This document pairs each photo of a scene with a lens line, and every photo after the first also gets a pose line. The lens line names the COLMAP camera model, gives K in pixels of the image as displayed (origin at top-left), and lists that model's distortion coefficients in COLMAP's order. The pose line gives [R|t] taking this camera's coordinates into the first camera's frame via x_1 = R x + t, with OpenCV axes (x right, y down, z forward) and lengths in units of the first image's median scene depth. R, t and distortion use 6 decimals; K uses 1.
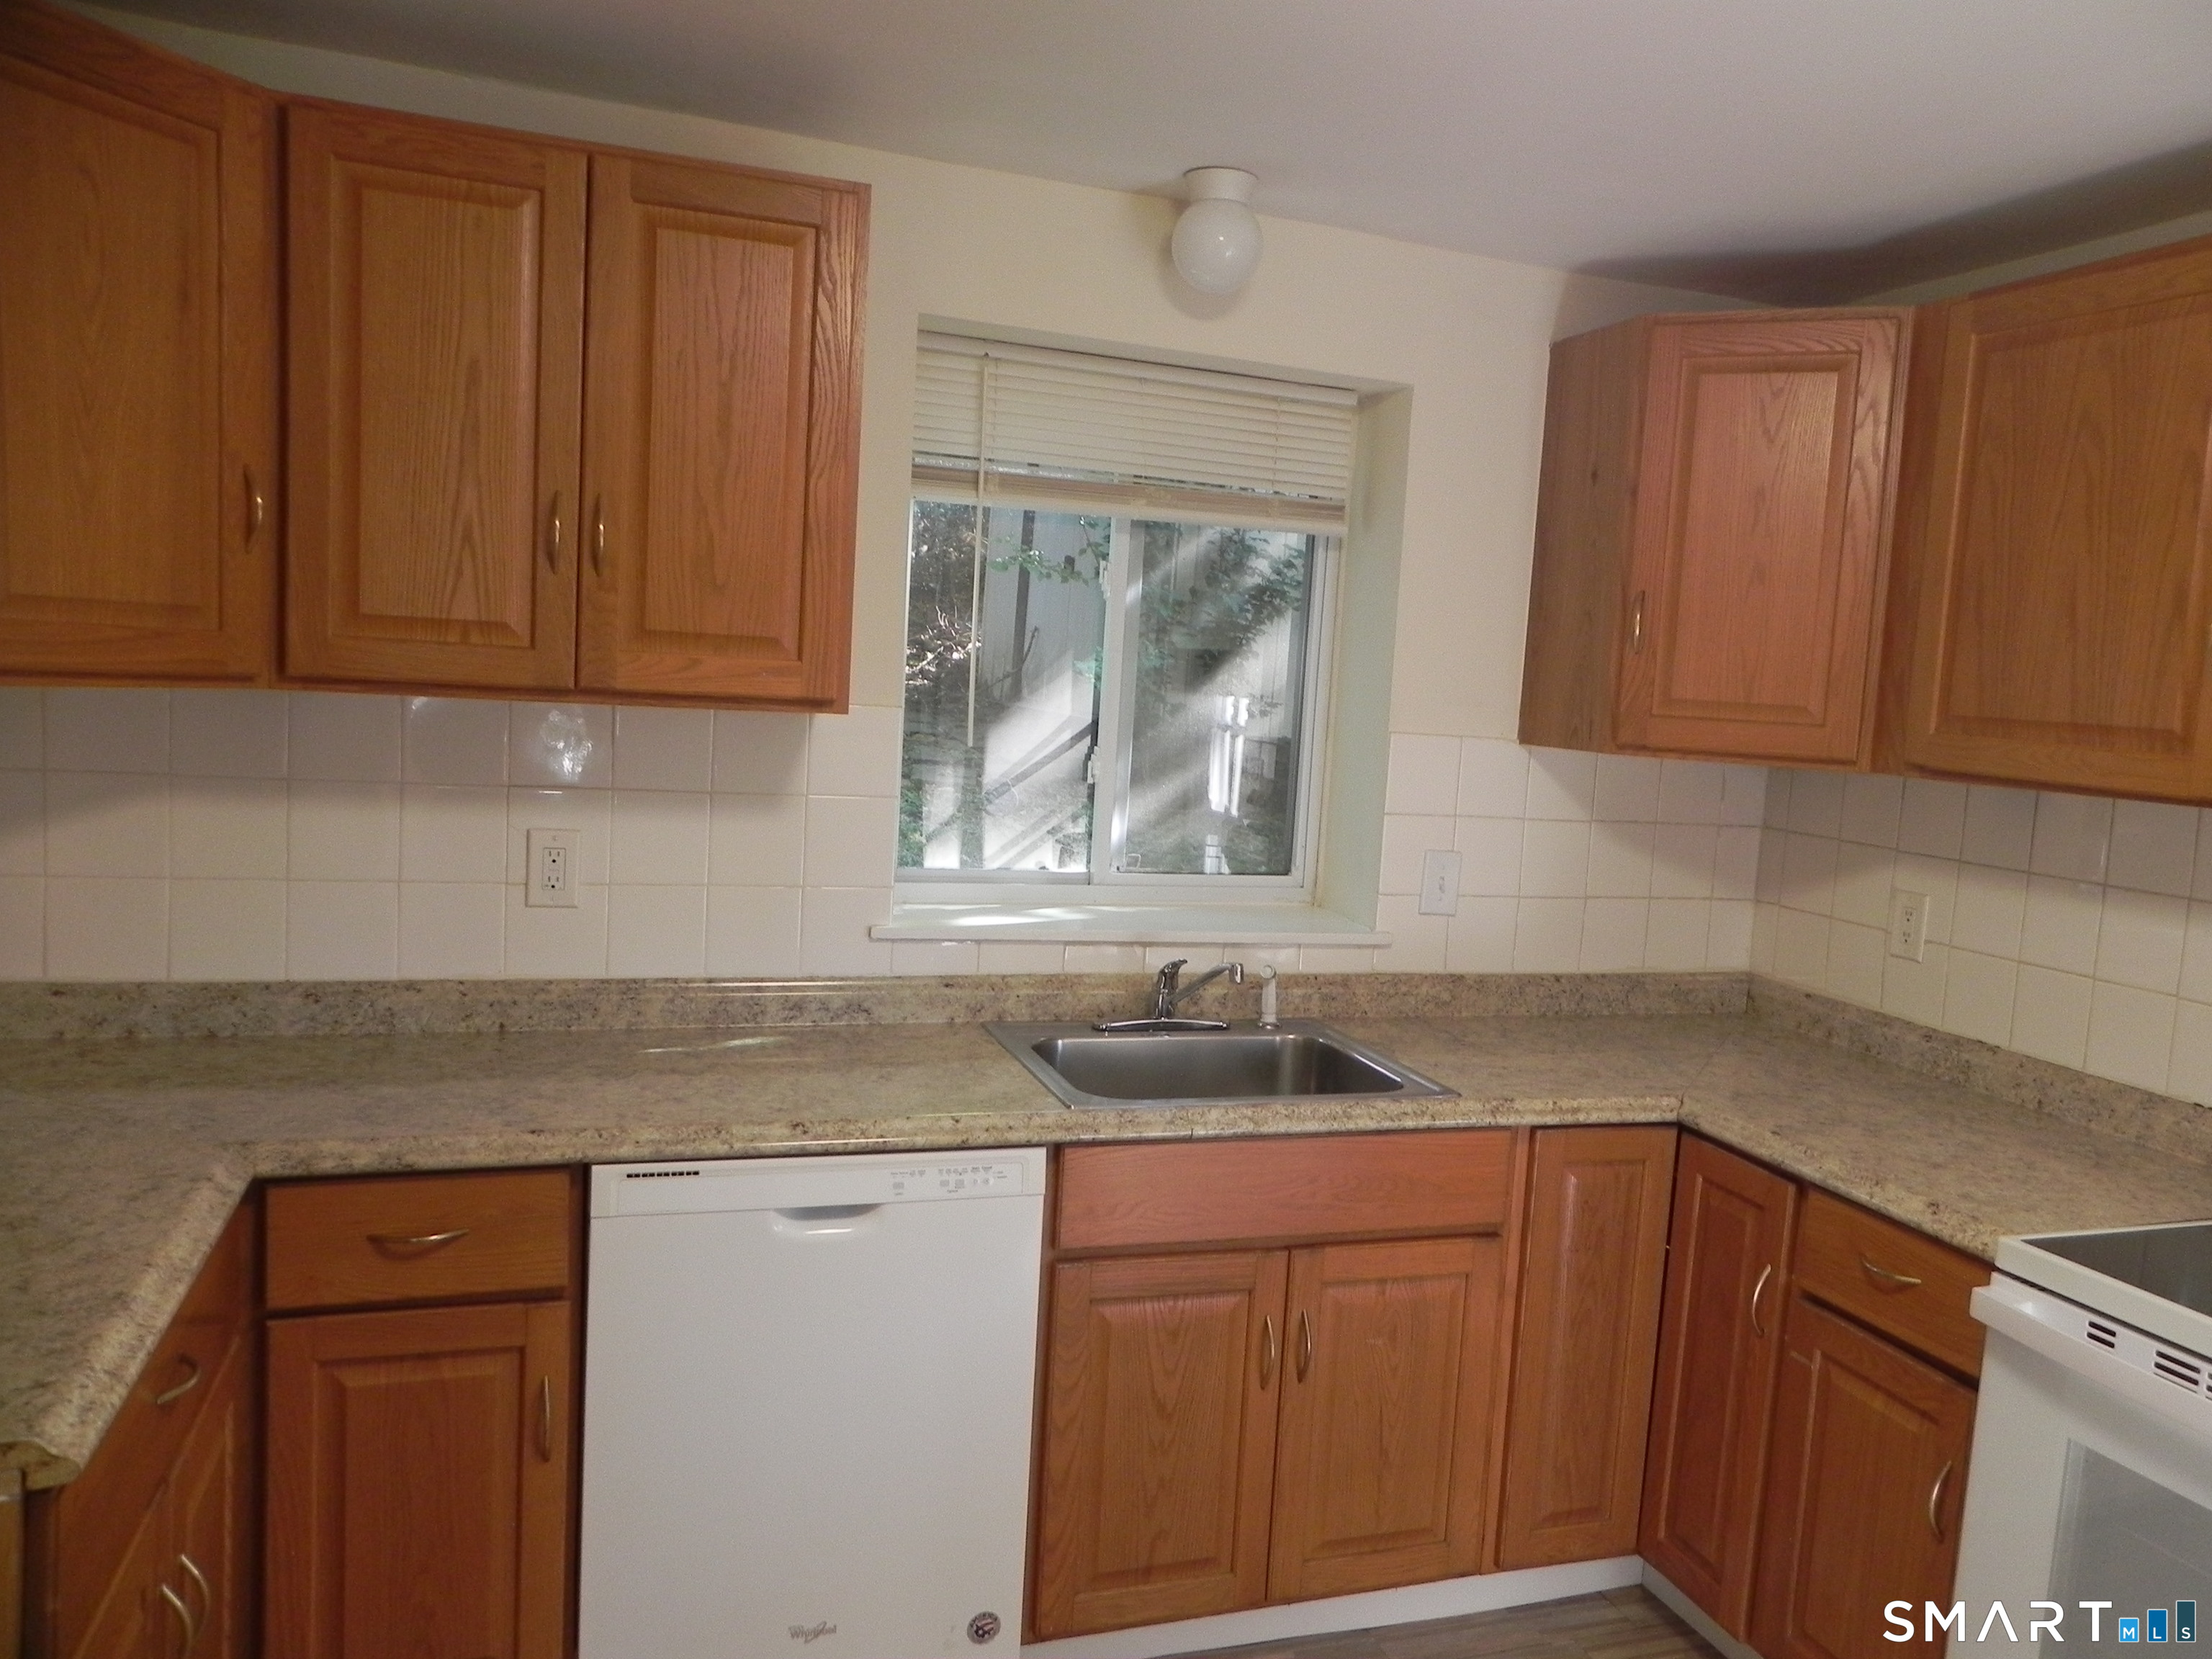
lens RADIAL K [[1690.0, 0, 1106.0], [0, 1690.0, 829.5], [0, 0, 1]] dist [0.016020, -0.072539]
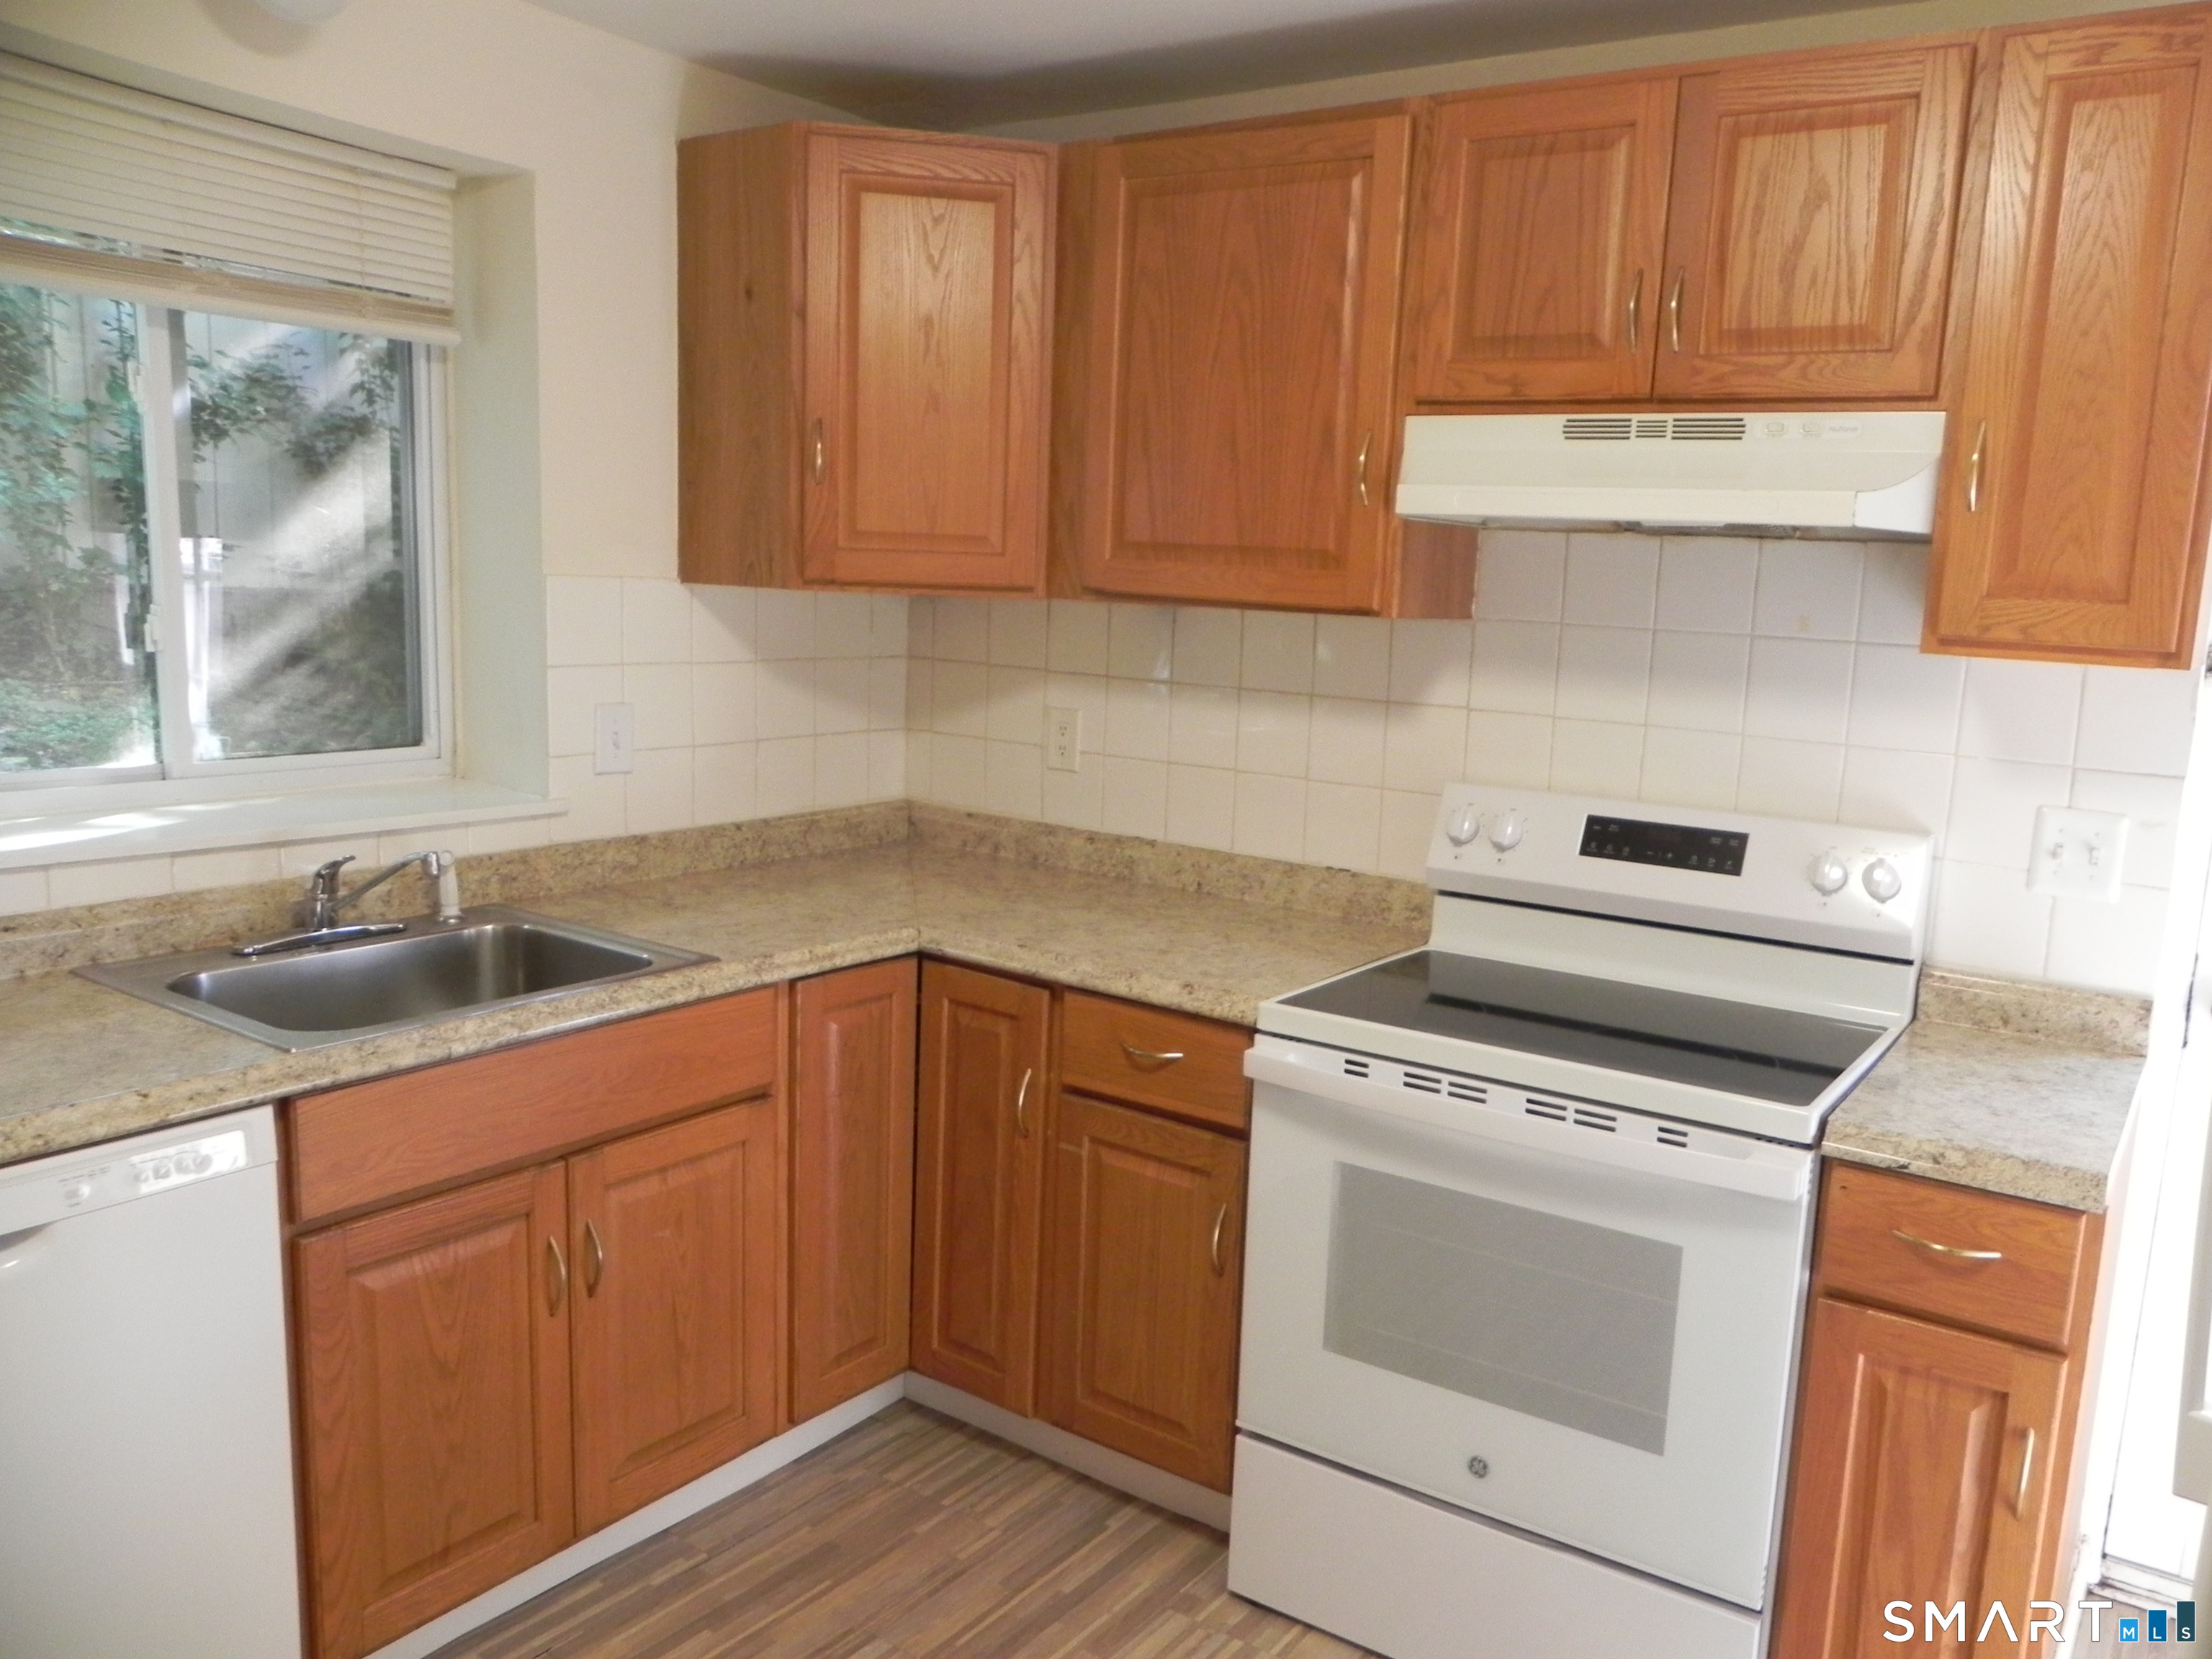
lens RADIAL K [[1742.5, 0, 1182.8], [0, 1742.5, 845.4], [0, 0, 1]] dist [-0.013103, 0.053973]
pose [[0.800768, -0.123656, 0.586072, -0.140386], [0.063387, 0.990458, 0.122370, -0.008469], [-0.595611, -0.060840, 0.800965, 0.068030]]
